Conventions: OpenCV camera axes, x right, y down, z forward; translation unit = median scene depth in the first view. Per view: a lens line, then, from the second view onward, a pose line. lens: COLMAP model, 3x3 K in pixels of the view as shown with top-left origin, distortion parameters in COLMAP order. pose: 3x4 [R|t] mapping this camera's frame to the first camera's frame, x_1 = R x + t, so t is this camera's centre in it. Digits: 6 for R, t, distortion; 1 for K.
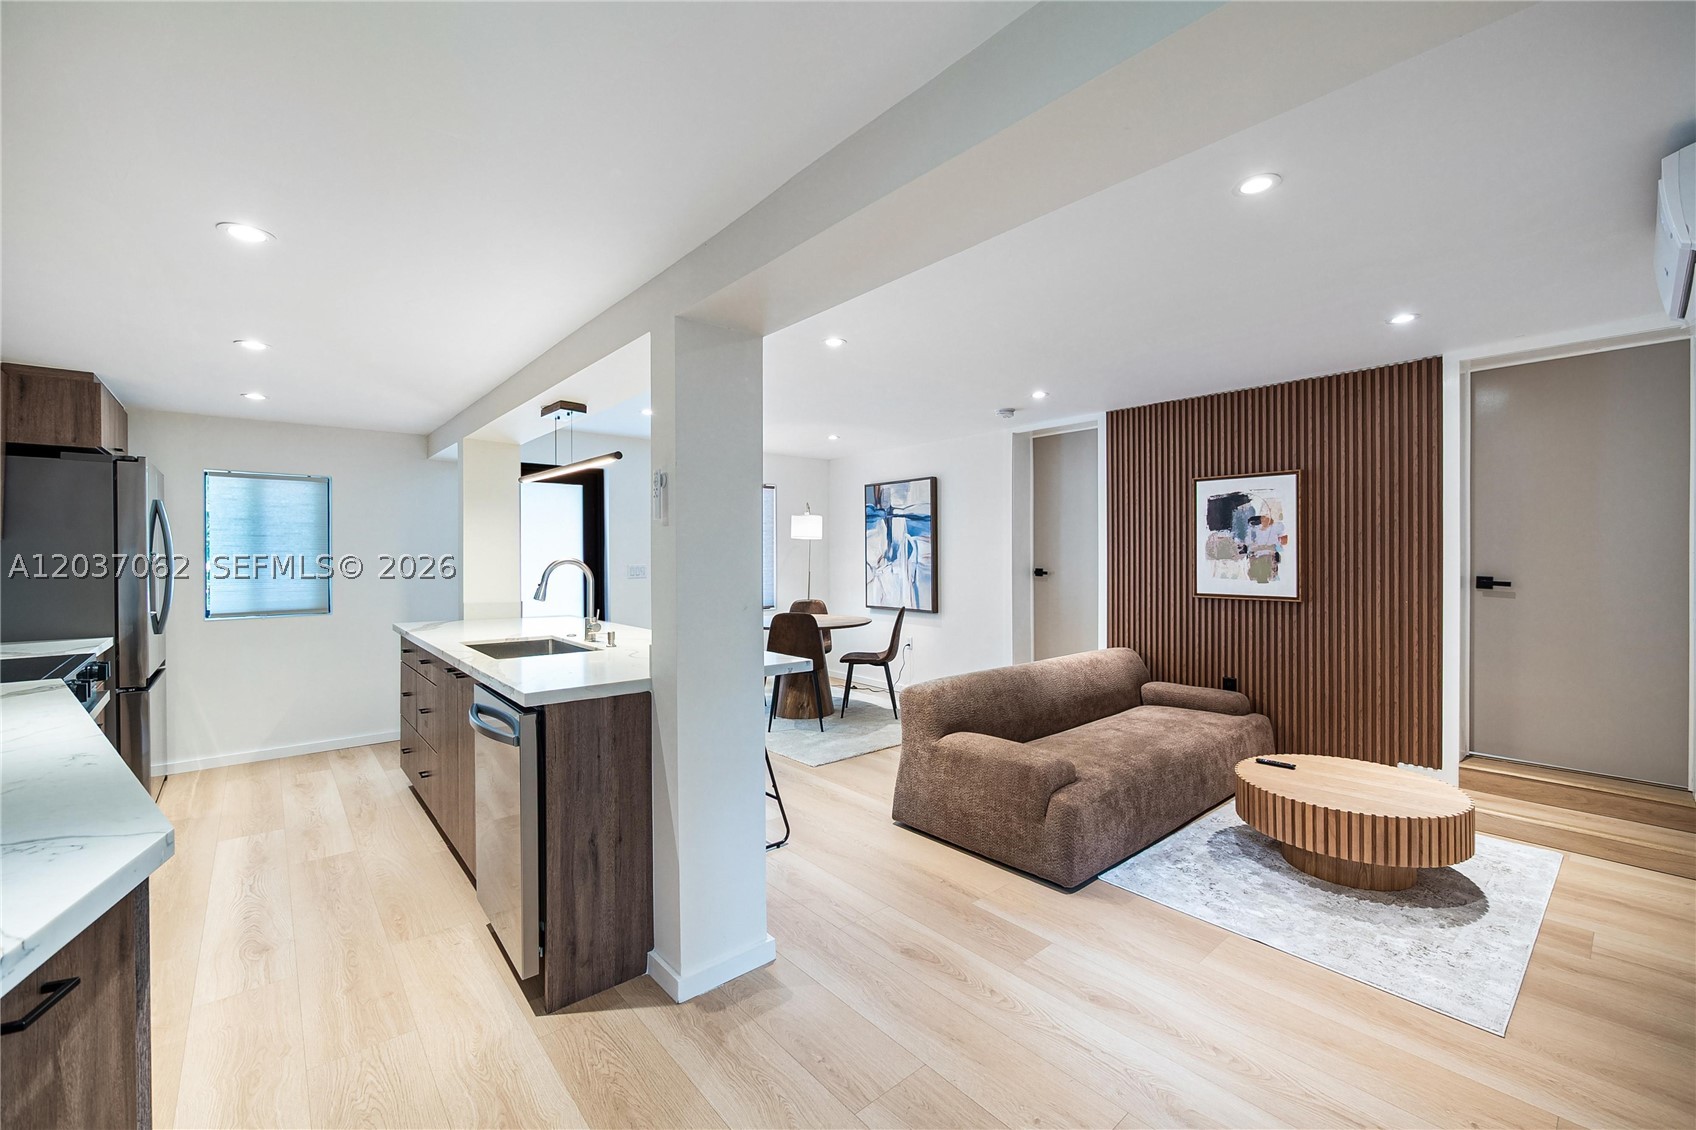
lens RADIAL K [[686.9, 0, 856.4], [0, 686.9, 561.8], [0, 0, 1]] dist [-0.004389, 0.000195]
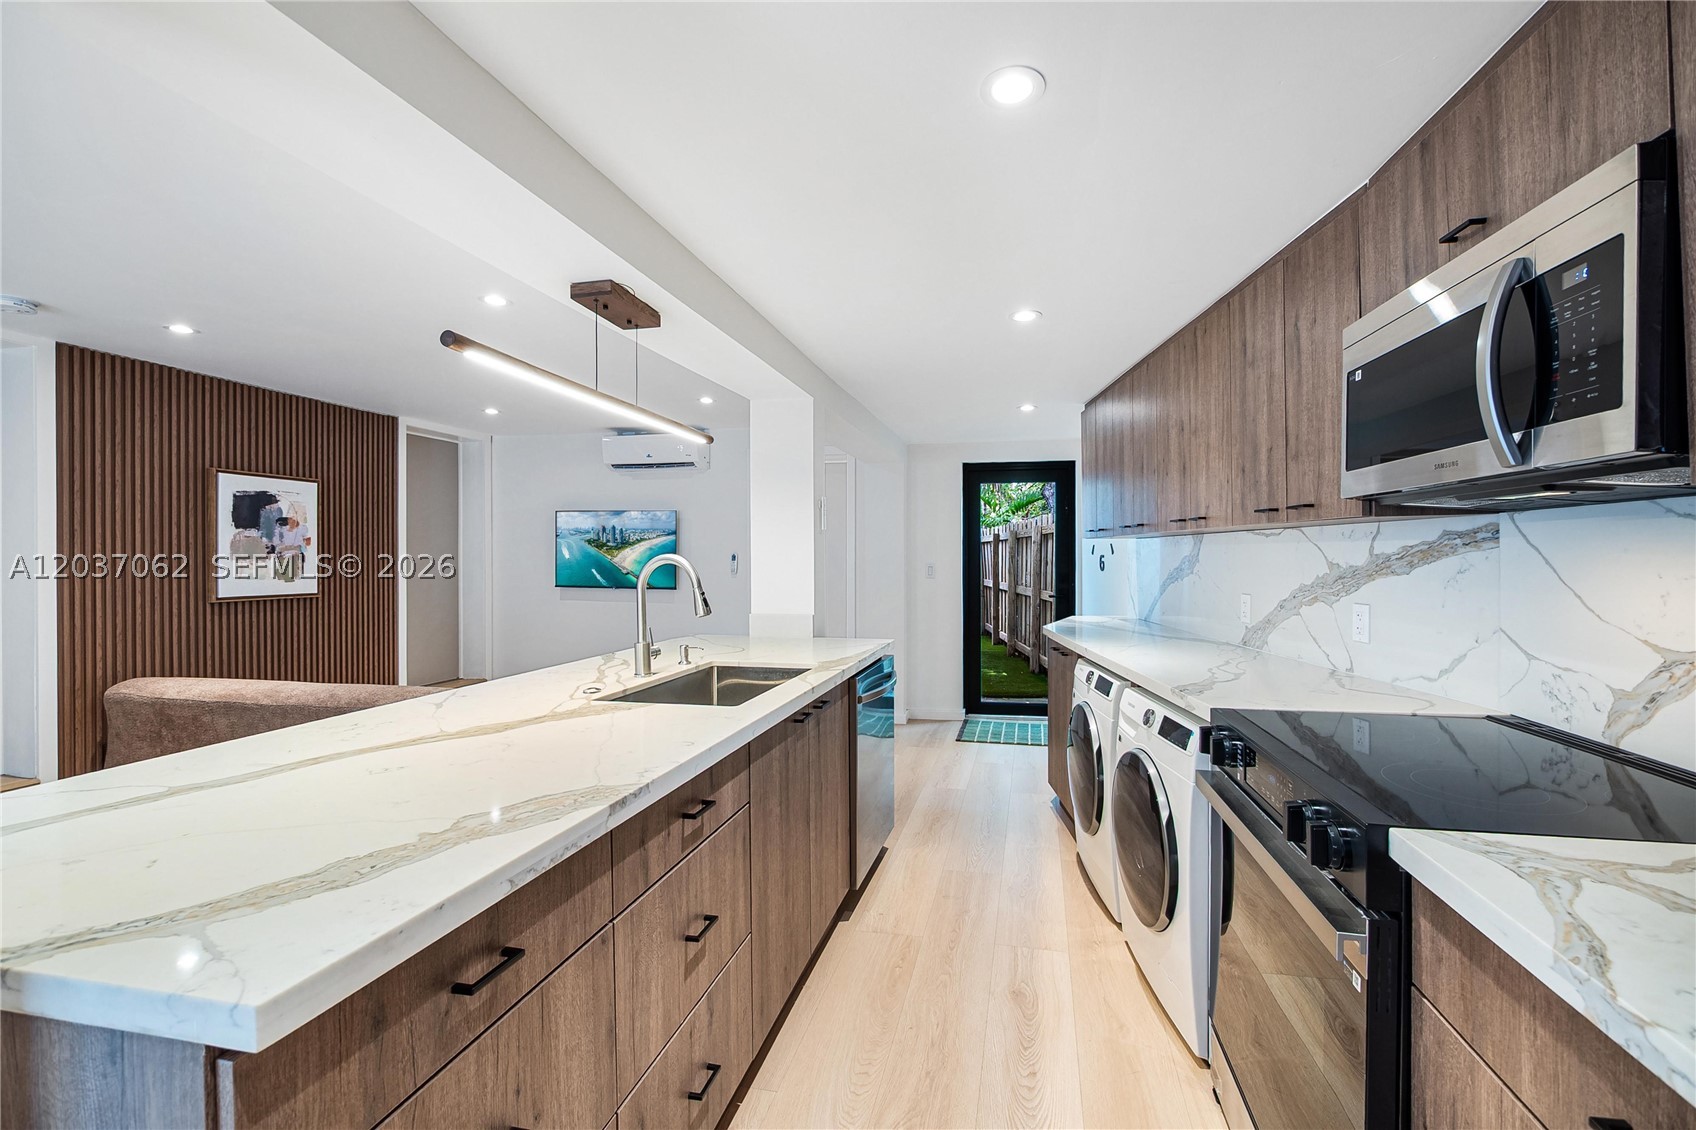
lens RADIAL K [[704.7, 0, 906.6], [0, 704.7, 556.4], [0, 0, 1]] dist [0.000787, 0.000104]
pose [[-0.625495, 0.002402, 0.780224, -0.813103], [0.010012, 0.999938, 0.004948, -0.003440], [-0.780164, 0.010907, -0.625480, 0.914032]]
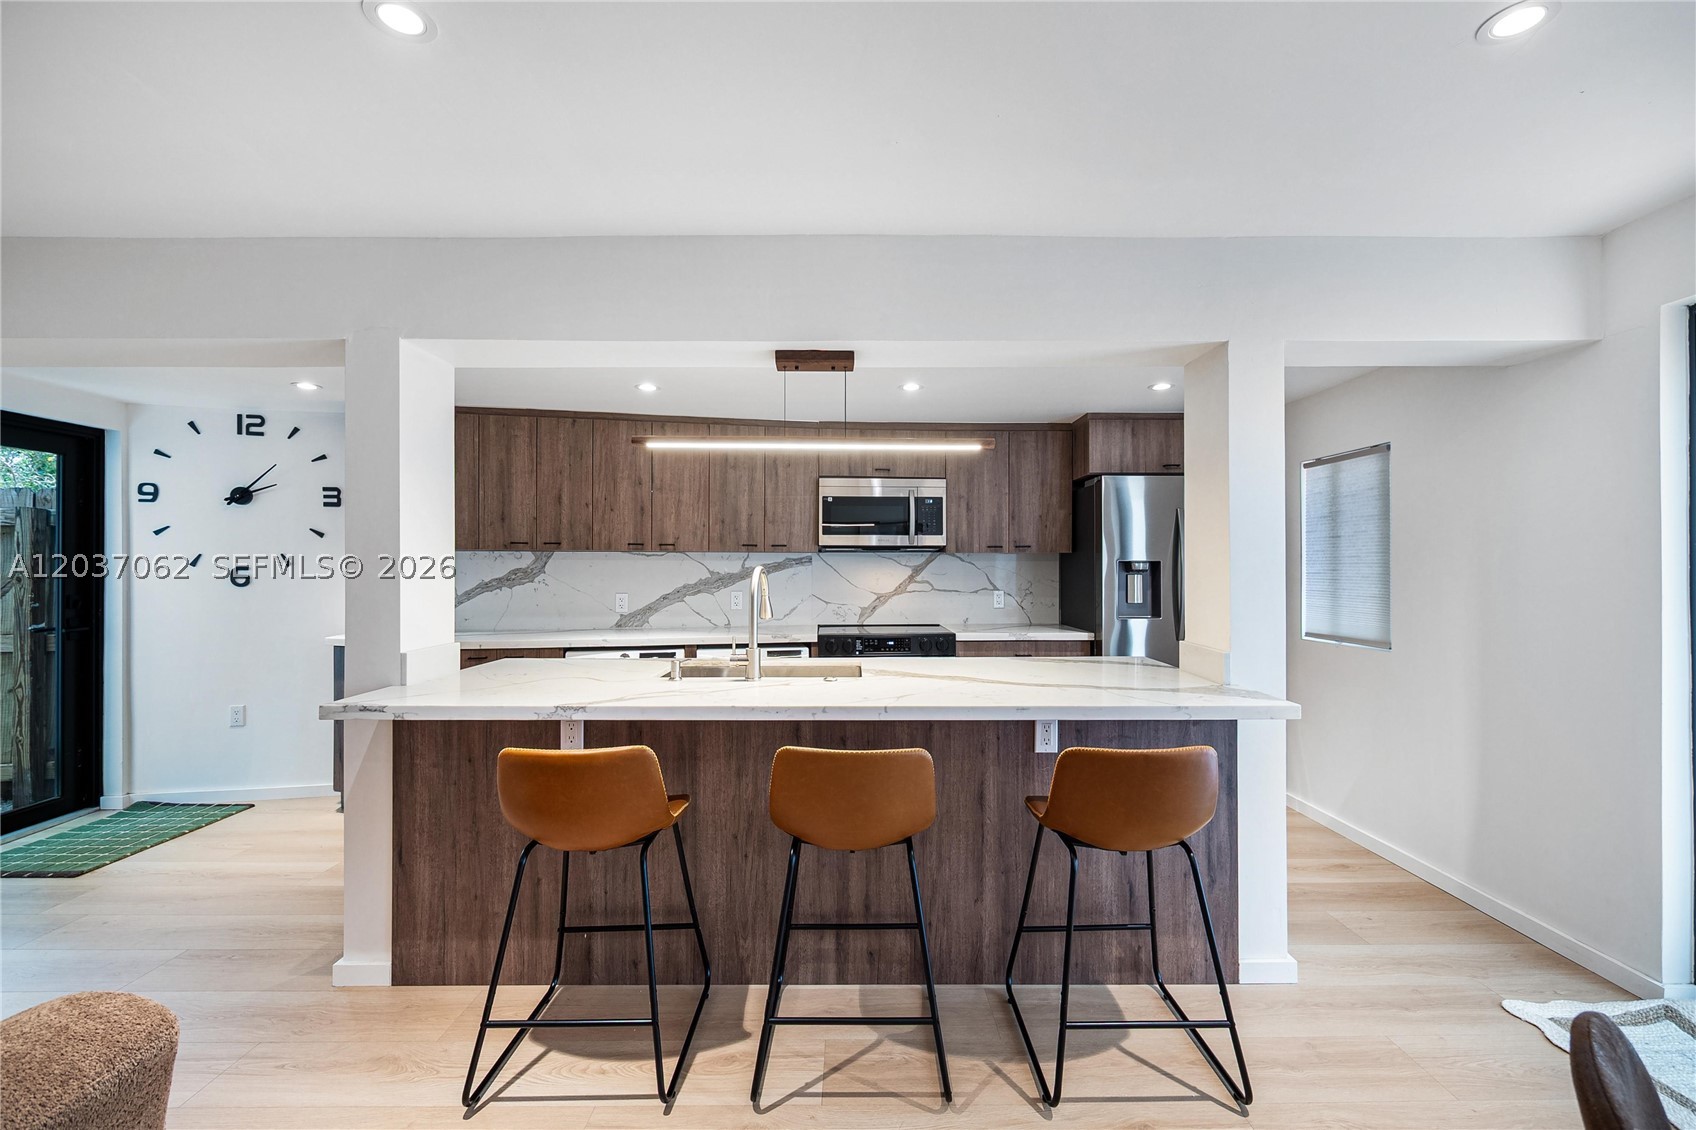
lens RADIAL K [[721.5, 0, 859.8], [0, 721.5, 564.6], [0, 0, 1]] dist [0.000505, -0.000011]
pose [[-0.647902, -0.000907, -0.761723, 0.092362], [-0.004481, 0.999987, 0.002621, -0.006911], [0.761710, 0.005111, -0.647897, 1.182916]]
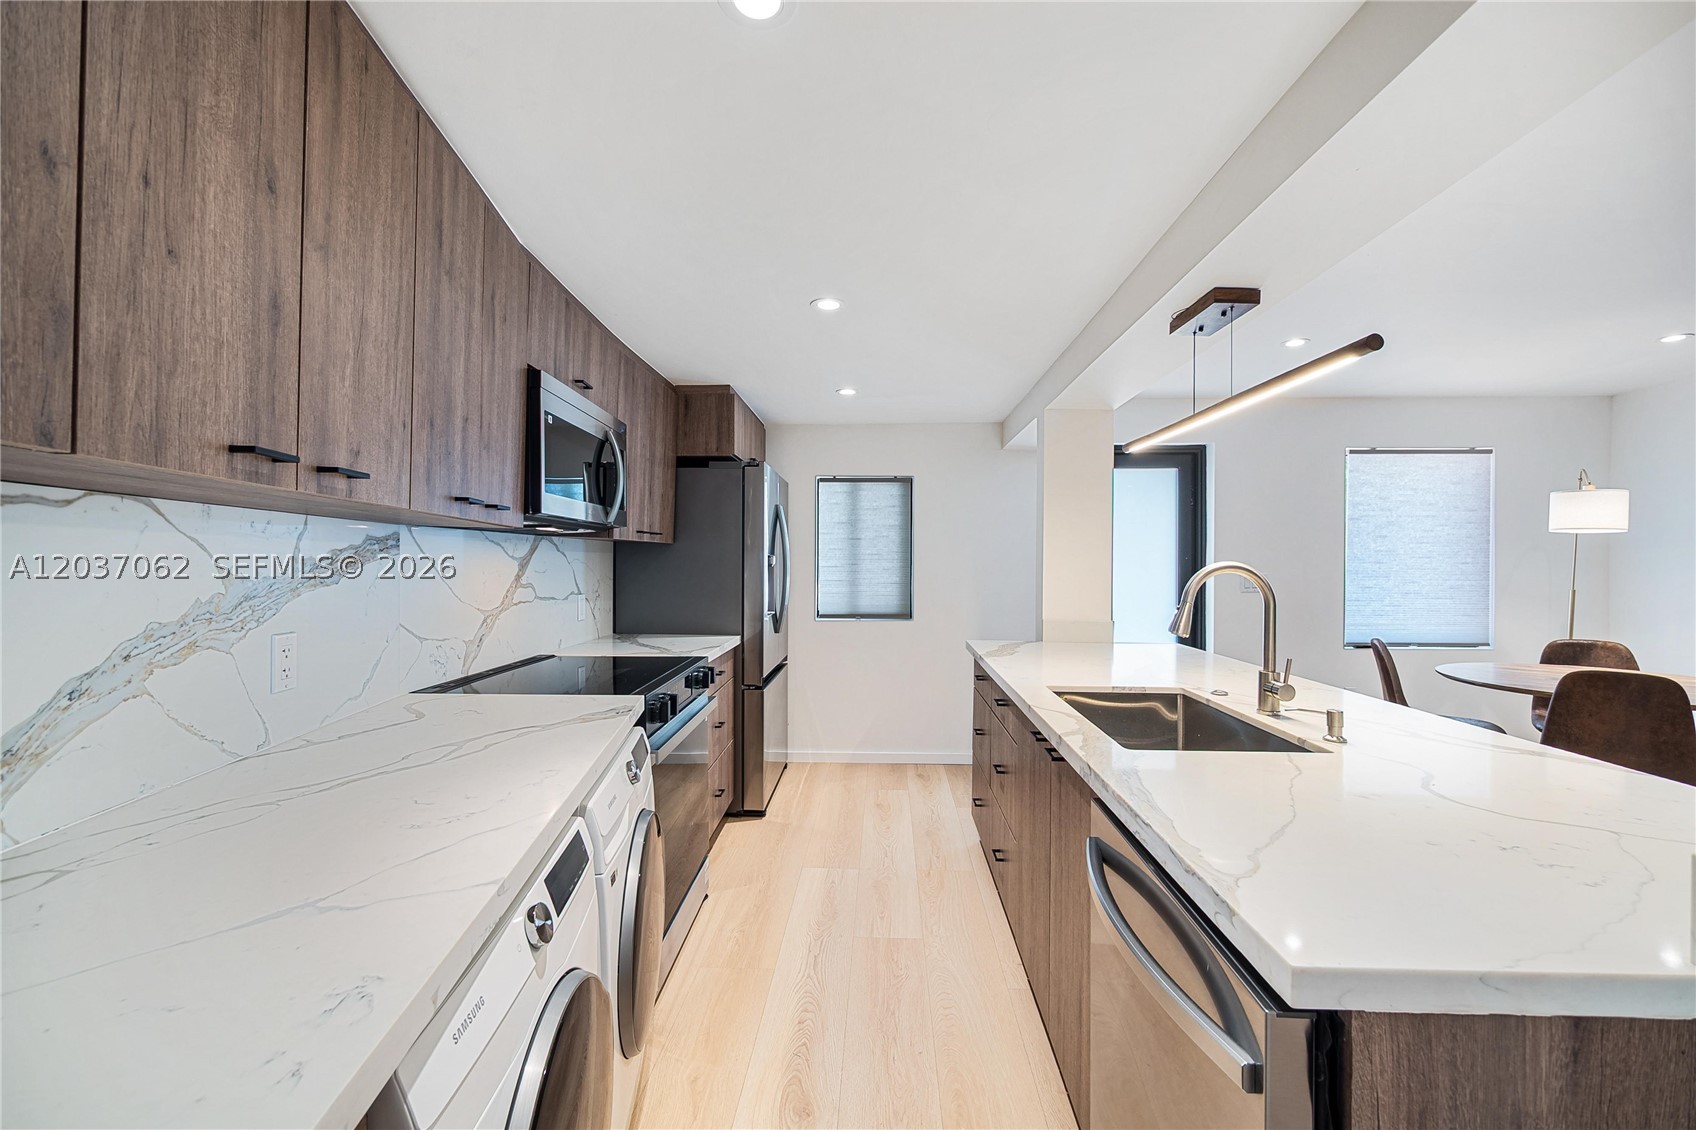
lens RADIAL K [[686.9, 0, 856.4], [0, 686.9, 561.8], [0, 0, 1]] dist [-0.004389, 0.000195]
pose [[0.727338, 0.005069, -0.686261, -0.188562], [-0.011847, 0.999916, -0.005170, 0.000670], [0.686177, 0.011891, 0.727337, 0.281868]]
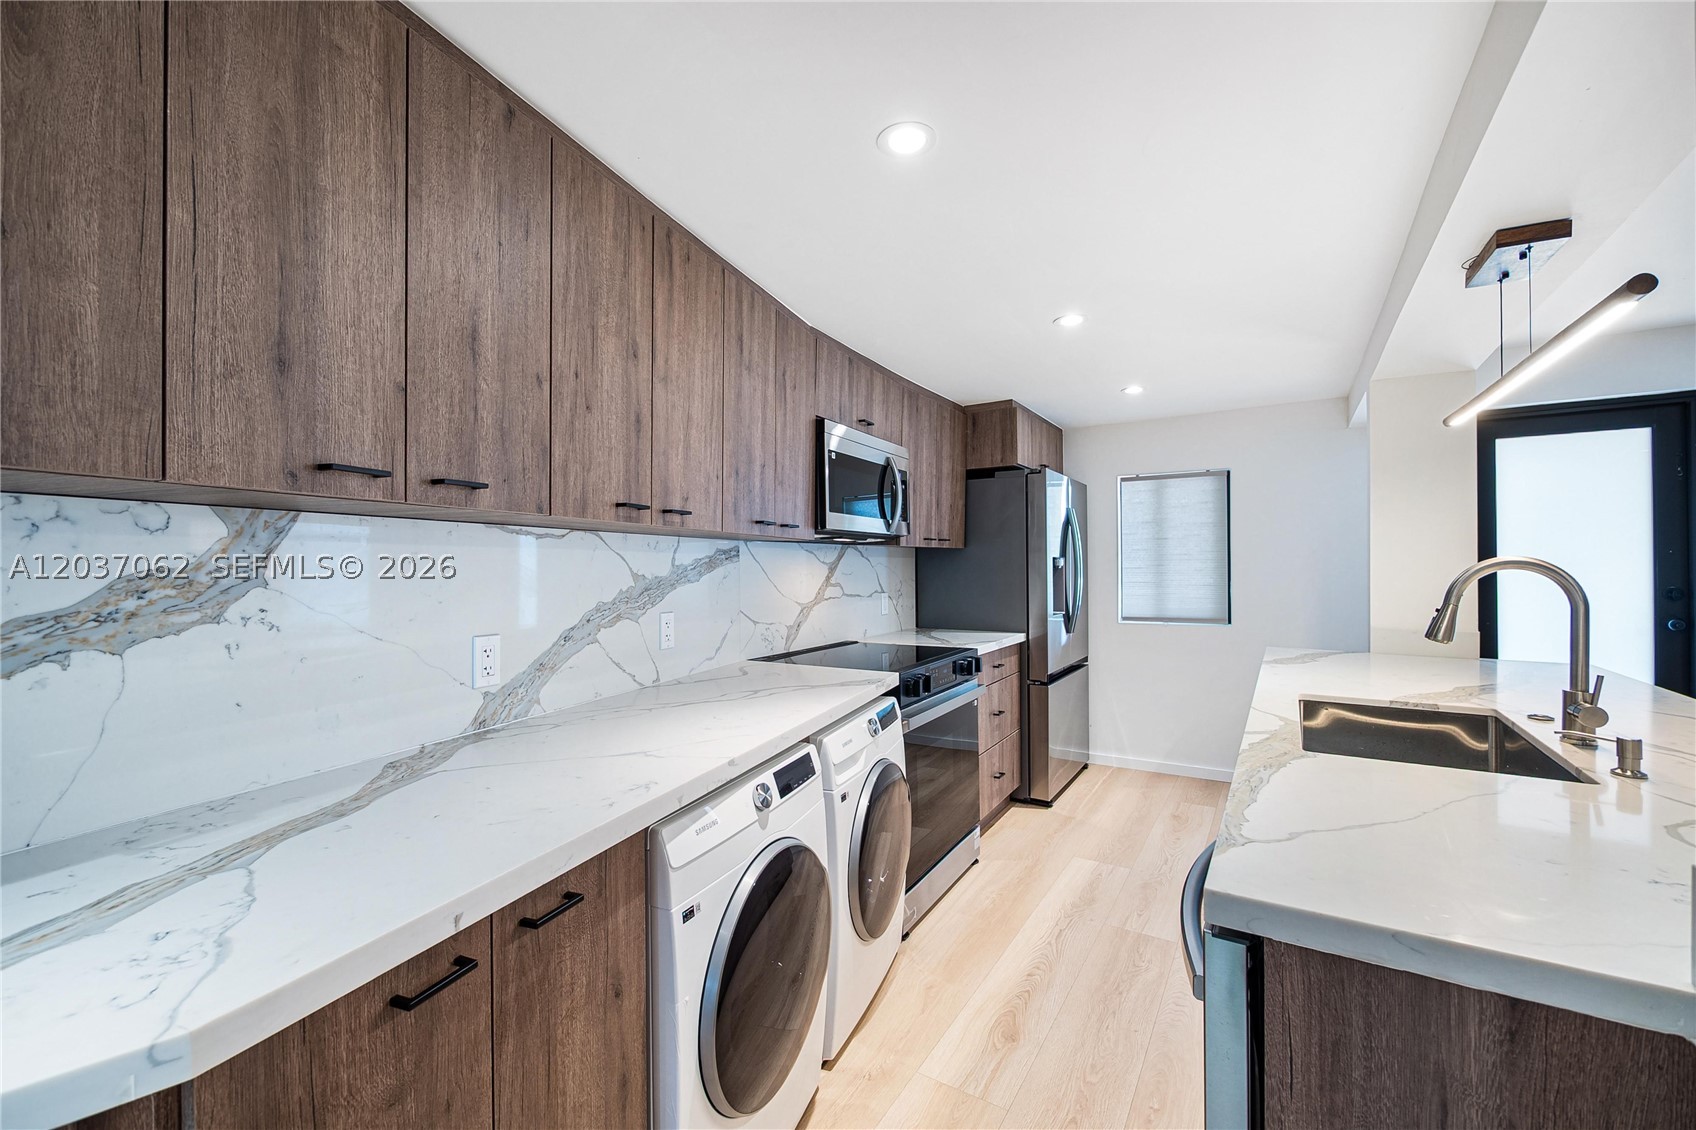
lens RADIAL K [[693.7, 0, 839.7], [0, 693.7, 566.6], [0, 0, 1]] dist [-0.003551, 0.000221]
pose [[0.279585, 0.001082, -0.960120, -0.069837], [-0.001731, 0.999998, 0.000623, 0.001349], [0.960119, 0.001488, 0.279587, 0.311940]]
